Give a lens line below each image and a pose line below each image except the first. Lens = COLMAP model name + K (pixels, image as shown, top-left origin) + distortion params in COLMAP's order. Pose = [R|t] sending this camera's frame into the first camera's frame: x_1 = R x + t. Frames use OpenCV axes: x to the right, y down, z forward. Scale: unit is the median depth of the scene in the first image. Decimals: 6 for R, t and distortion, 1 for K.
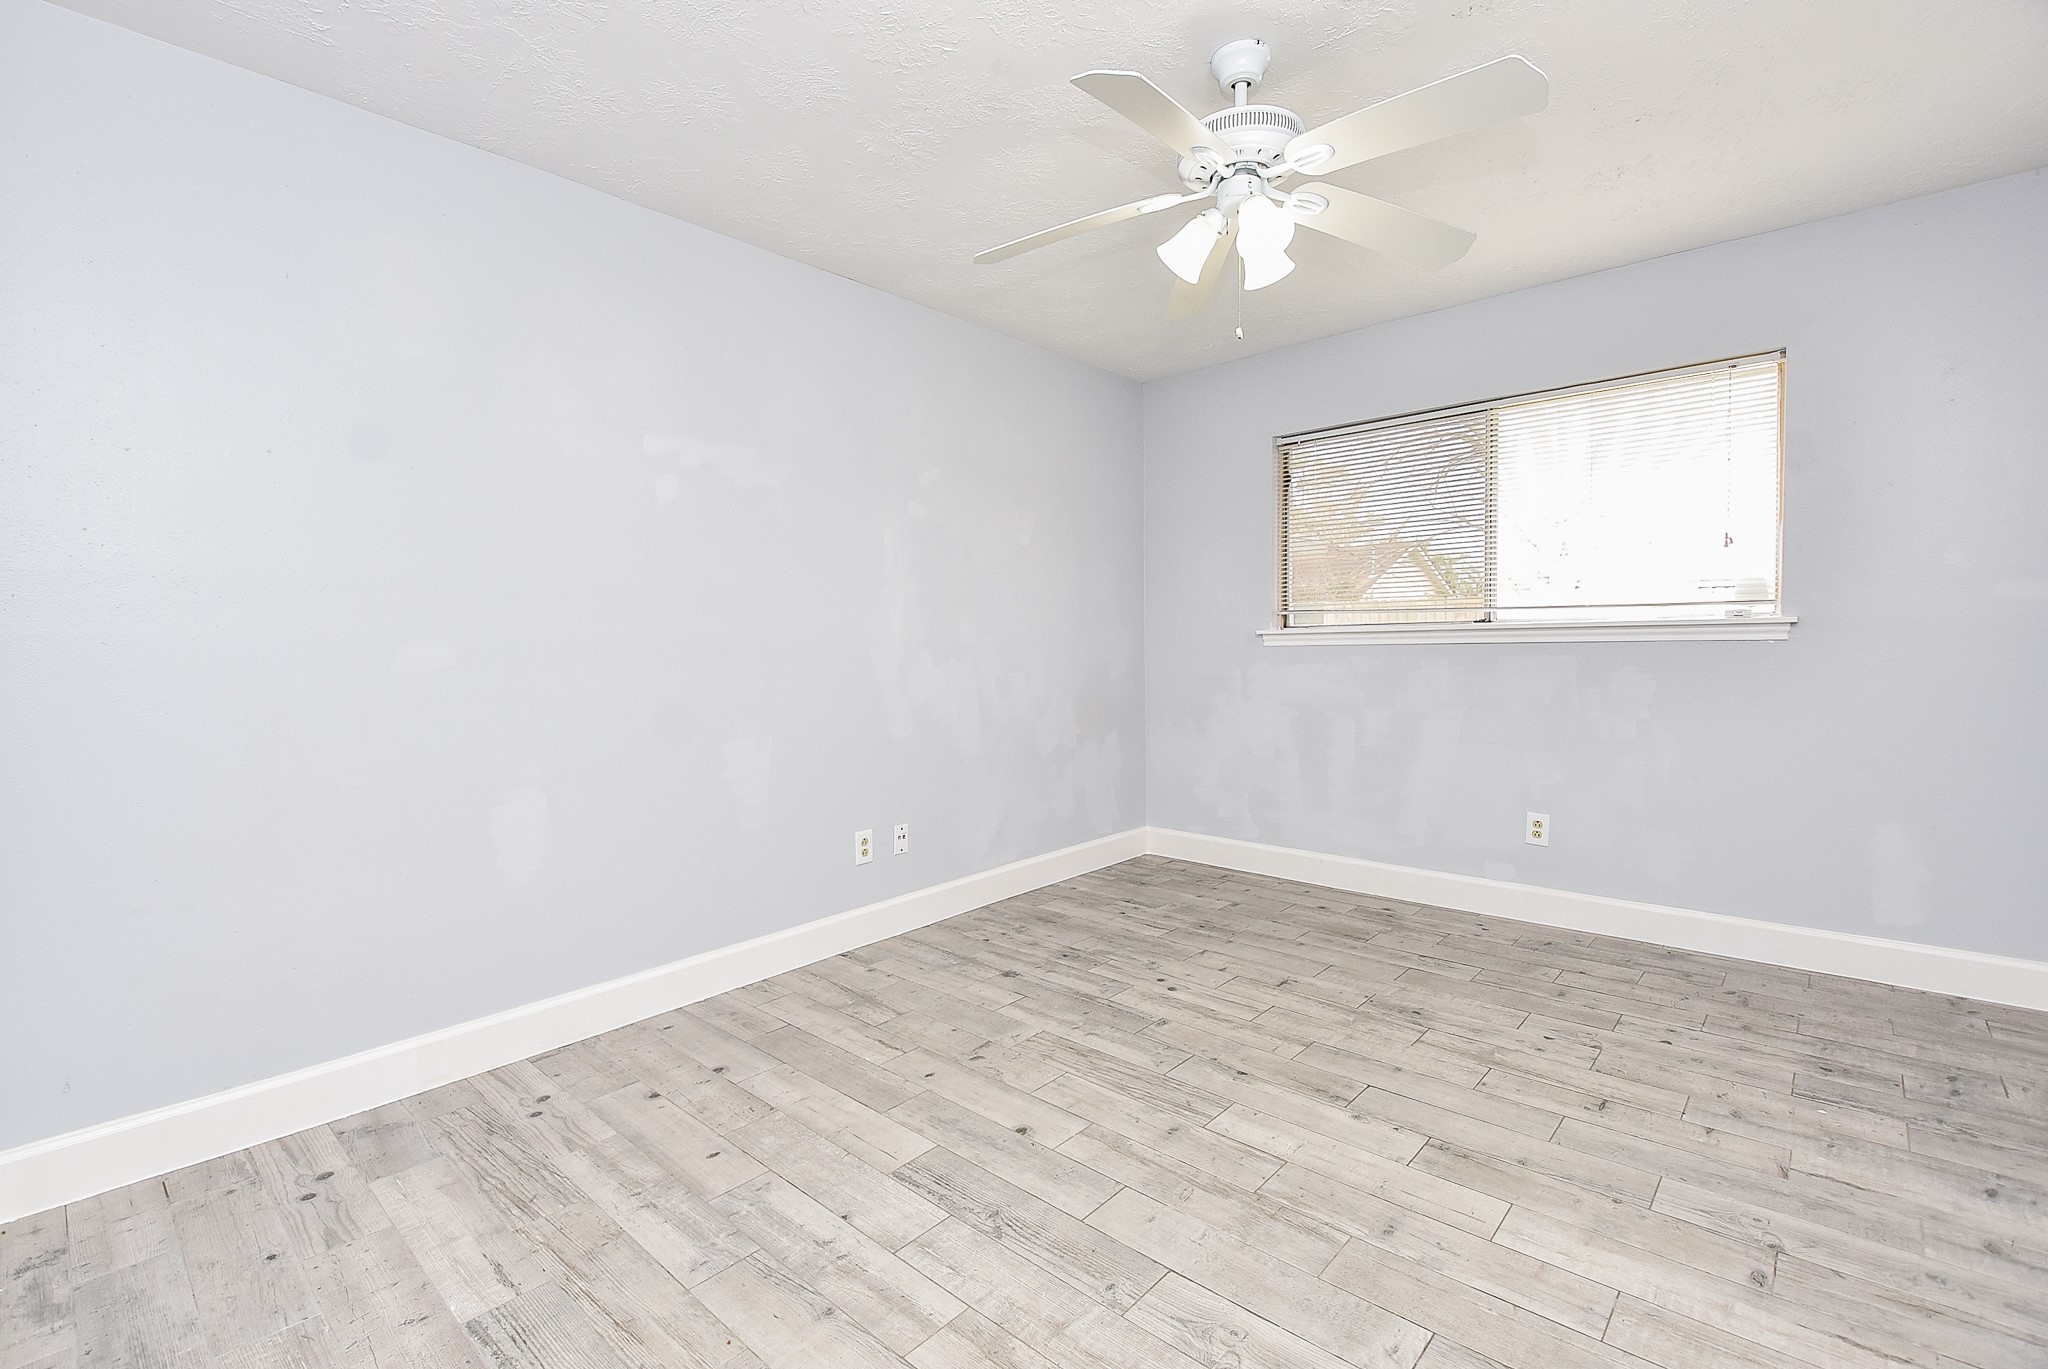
lens RADIAL K [[912.9, 0, 1008.6], [0, 912.9, 684.2], [0, 0, 1]] dist [0.019973, -0.016280]
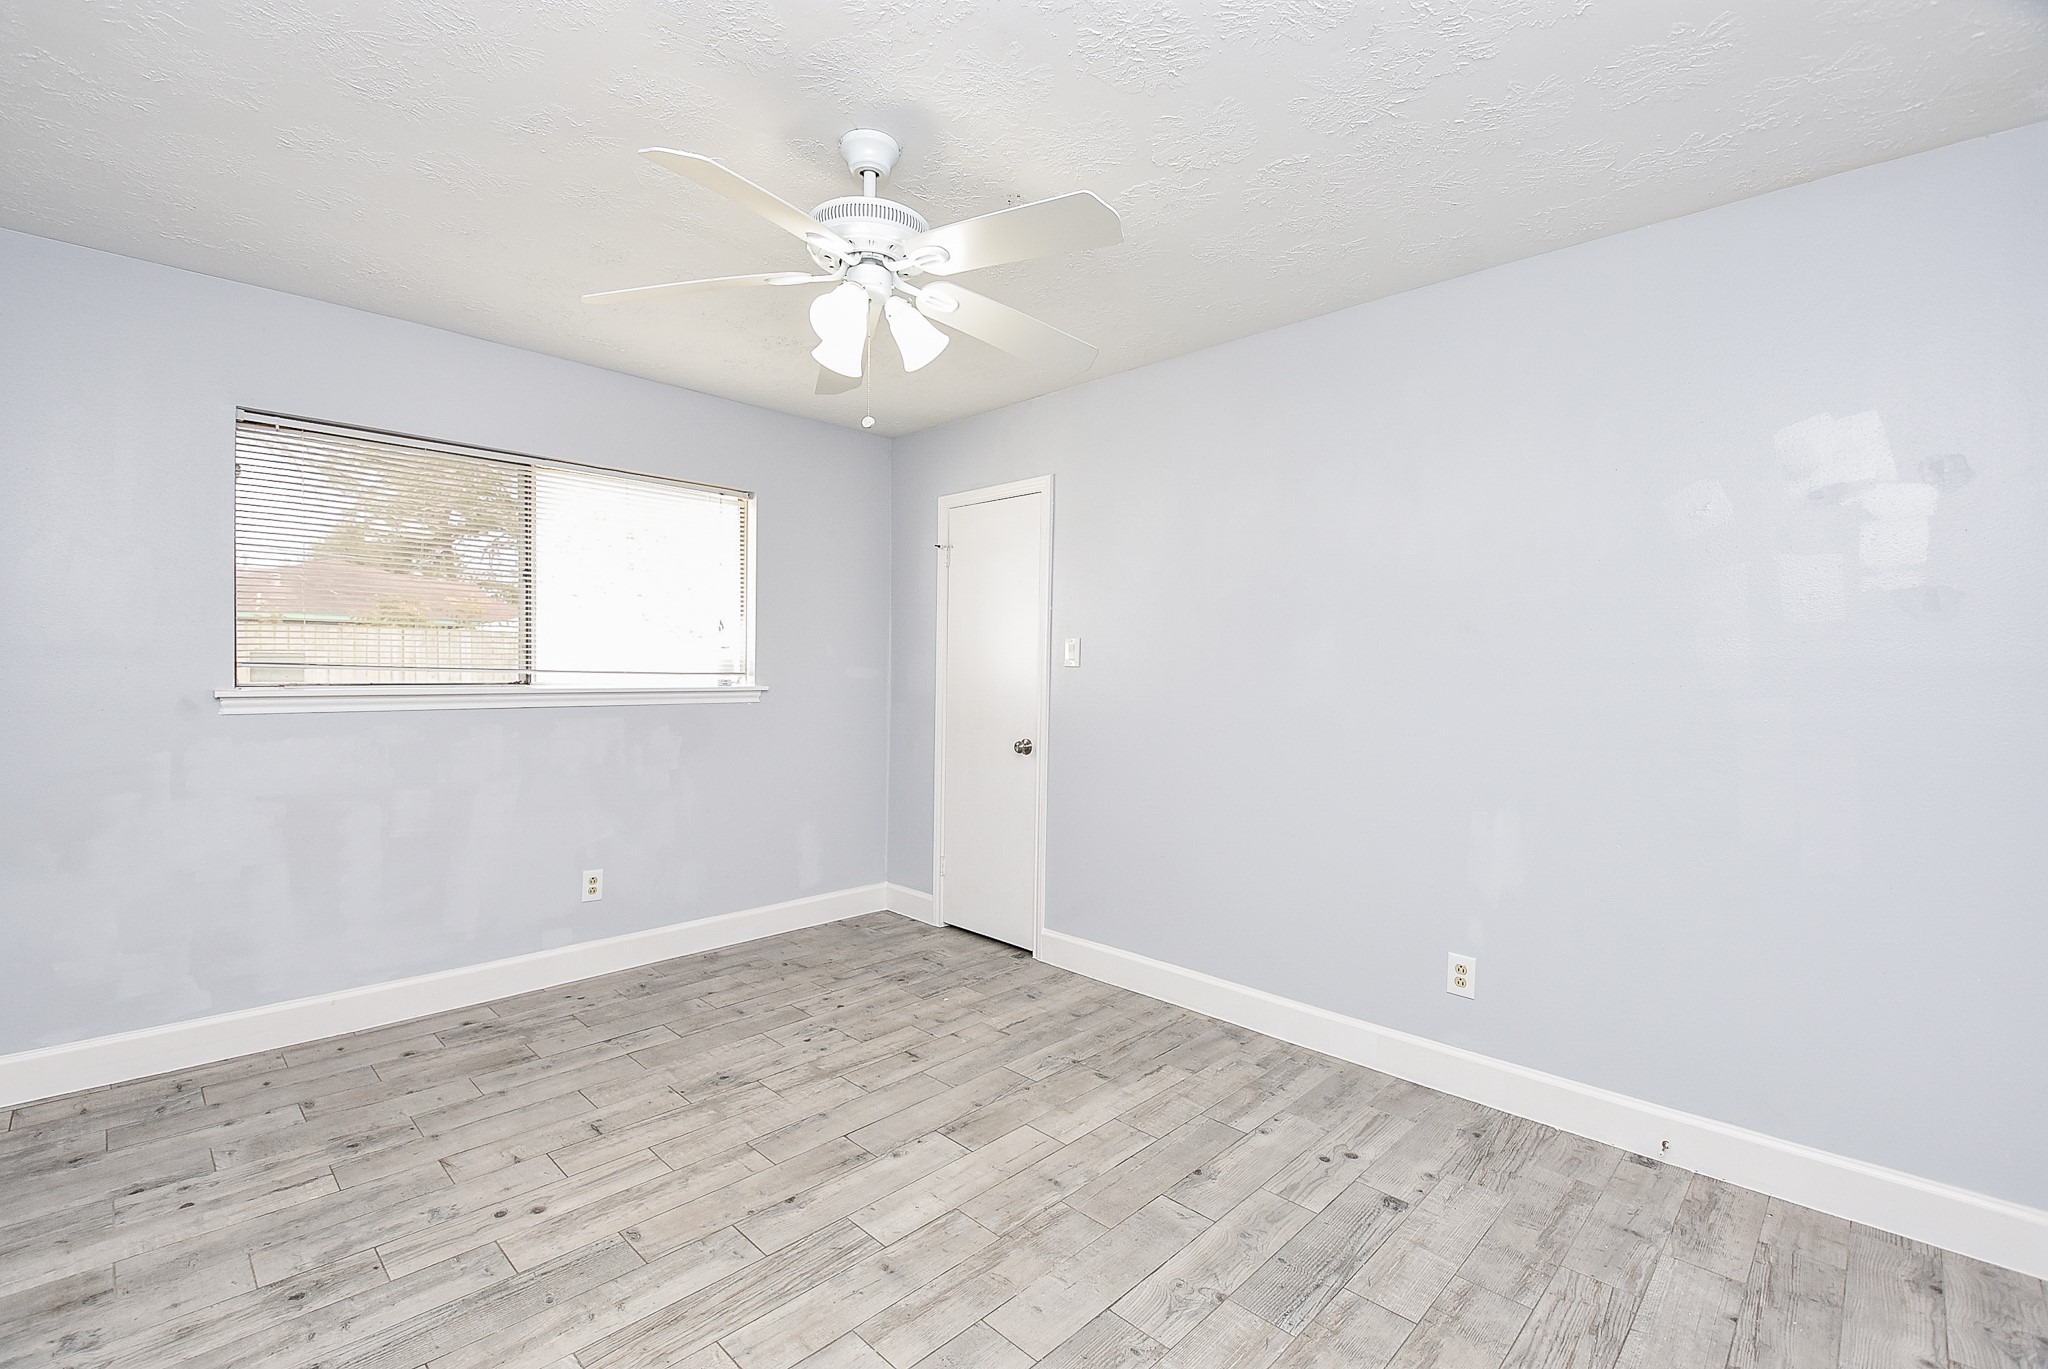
lens RADIAL K [[894.0, 0, 1006.4], [0, 894.0, 688.9], [0, 0, 1]] dist [0.029522, -0.022079]
pose [[0.040620, -0.011207, 0.999112, -0.634821], [0.029730, 0.999508, 0.010003, -0.091726], [-0.998732, 0.029298, 0.040933, 0.728860]]
